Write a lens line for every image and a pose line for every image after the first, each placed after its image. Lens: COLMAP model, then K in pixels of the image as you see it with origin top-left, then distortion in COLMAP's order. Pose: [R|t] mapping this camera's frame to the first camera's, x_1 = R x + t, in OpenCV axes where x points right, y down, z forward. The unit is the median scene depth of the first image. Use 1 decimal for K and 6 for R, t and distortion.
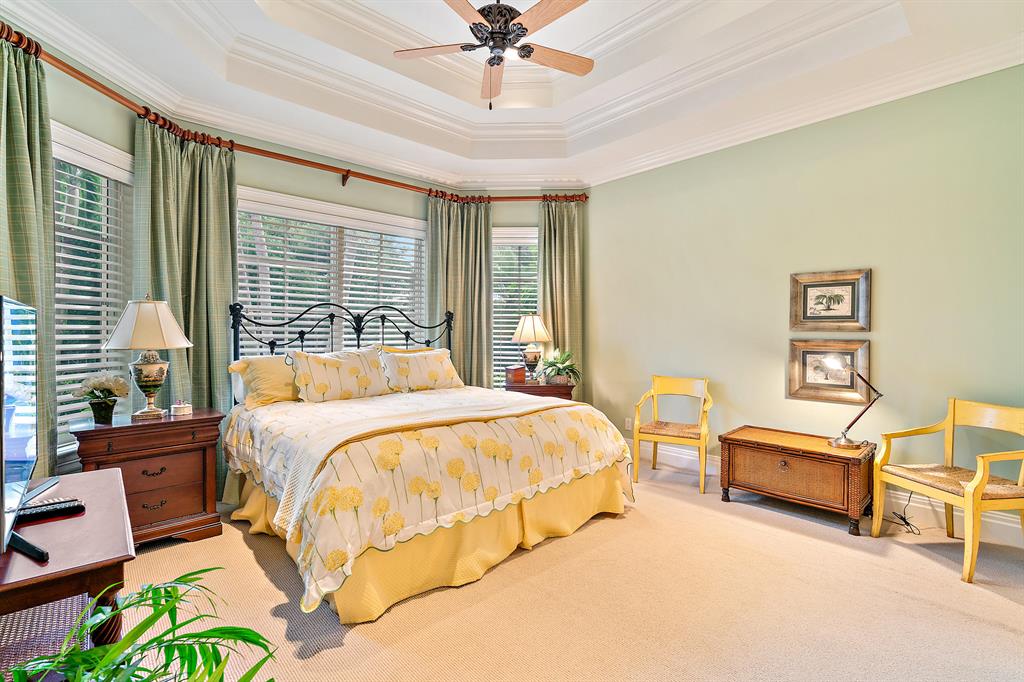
lens RADIAL K [[463.8, 0, 512.0], [0, 463.8, 341.0], [0, 0, 1]] dist [-0.000302, 0.000465]
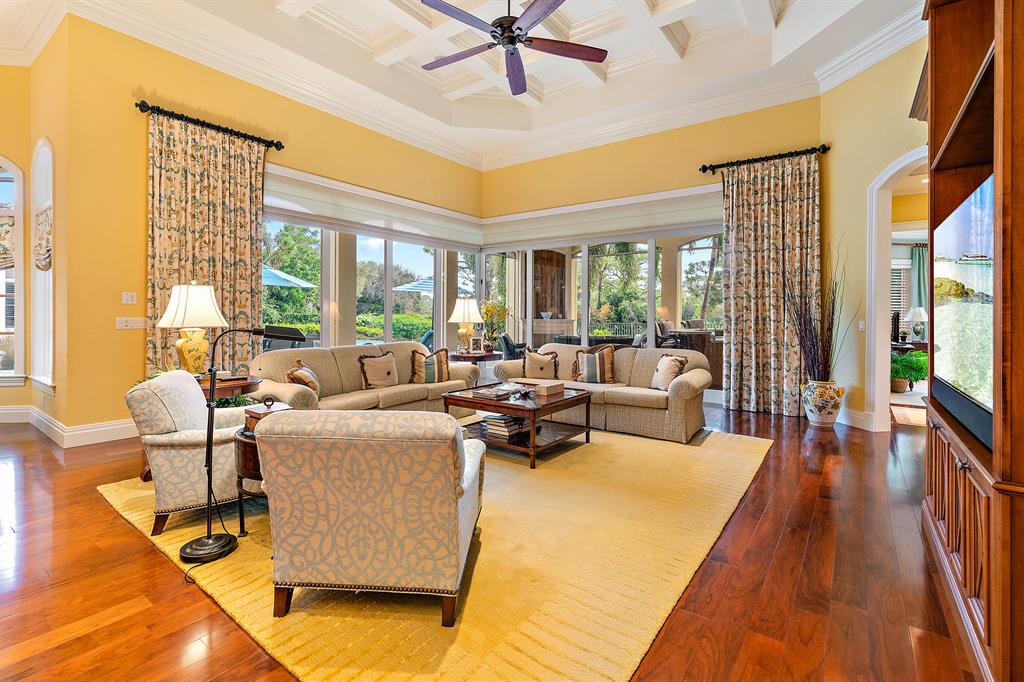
lens RADIAL K [[459.4, 0, 530.1], [0, 459.4, 315.9], [0, 0, 1]] dist [-0.000644, 0.000010]
pose [[0.214161, -0.001975, -0.976796, 1.786990], [-0.016638, 0.999846, -0.005669, 0.042191], [0.976657, 0.017466, 0.214095, -2.349825]]
